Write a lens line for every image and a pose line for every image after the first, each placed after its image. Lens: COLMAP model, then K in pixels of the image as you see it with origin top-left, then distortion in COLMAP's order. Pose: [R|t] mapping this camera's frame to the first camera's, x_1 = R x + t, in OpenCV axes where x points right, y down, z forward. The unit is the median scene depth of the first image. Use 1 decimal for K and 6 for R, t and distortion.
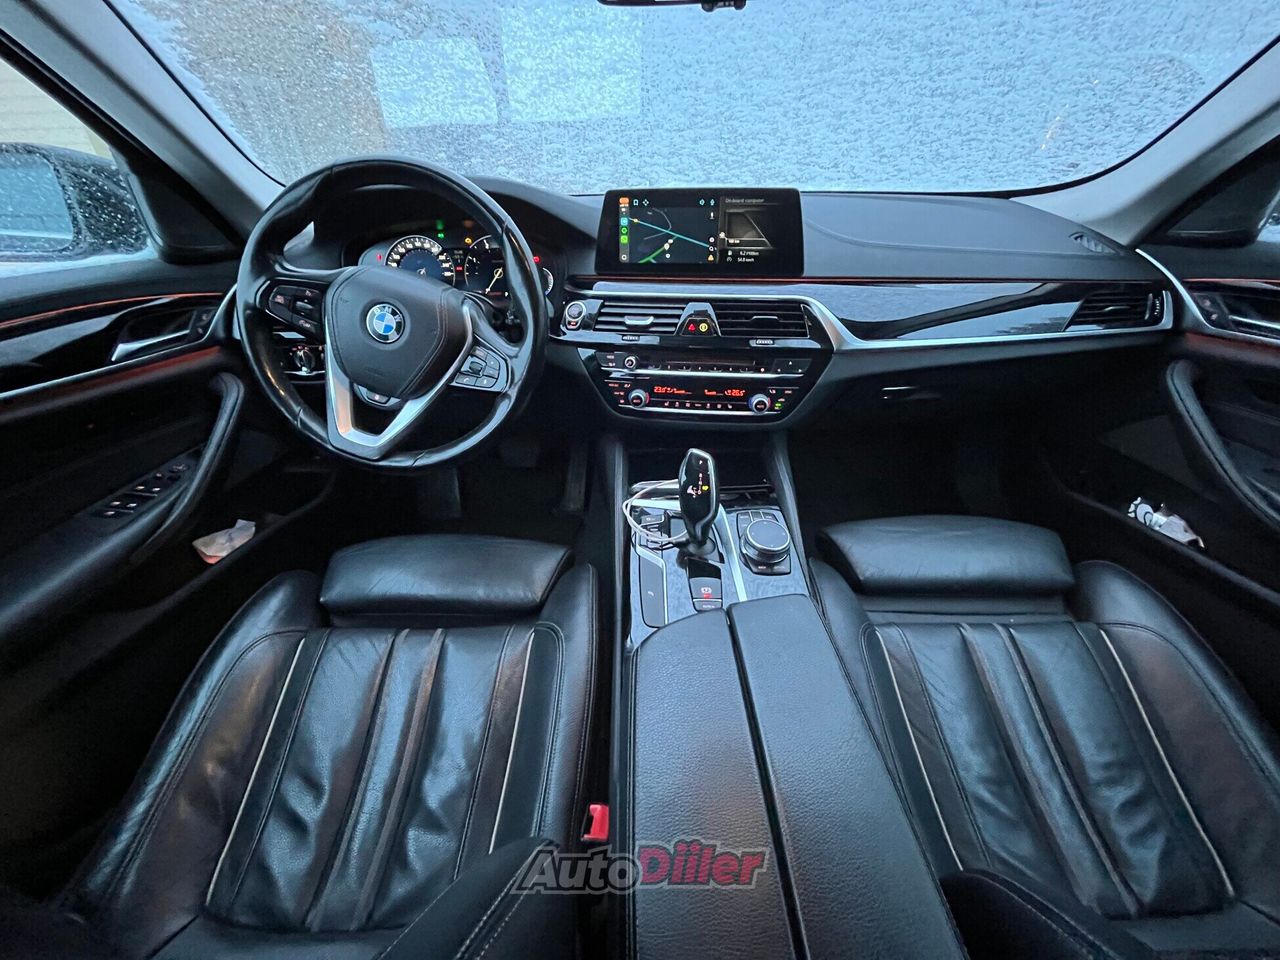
lens RADIAL K [[508.6, 0, 640.0], [0, 508.6, 480.0], [0, 0, 1]] dist [-0.000091, 0.000013]
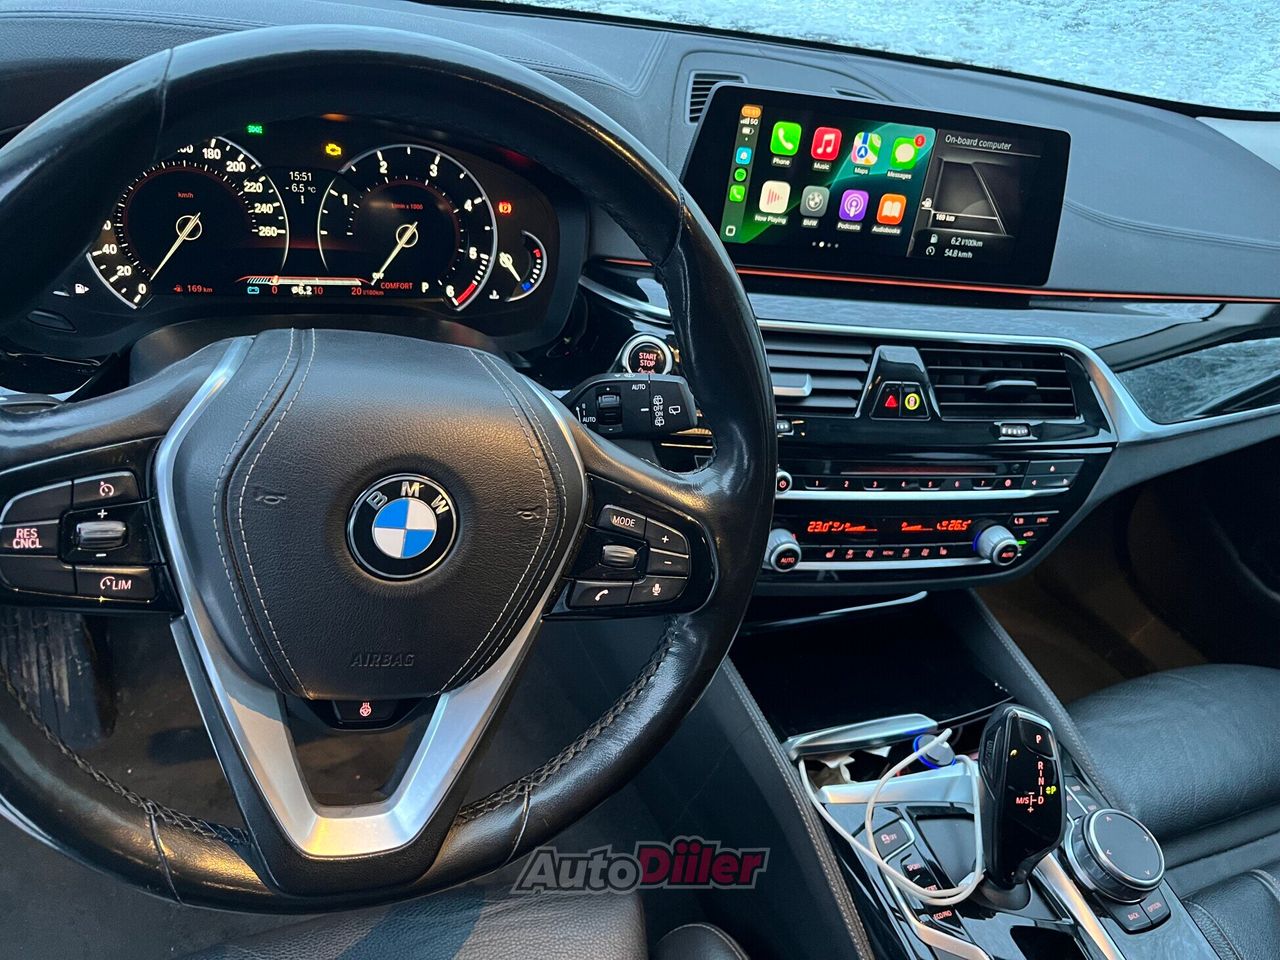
lens RADIAL K [[965.2, 0, 640.0], [0, 965.2, 480.0], [0, 0, 1]] dist [0.008741, -0.000139]
pose [[0.905402, -0.067254, 0.419195, -0.491555], [0.036396, 0.996034, 0.081190, -0.303514], [-0.422993, -0.058253, 0.904259, 0.265449]]
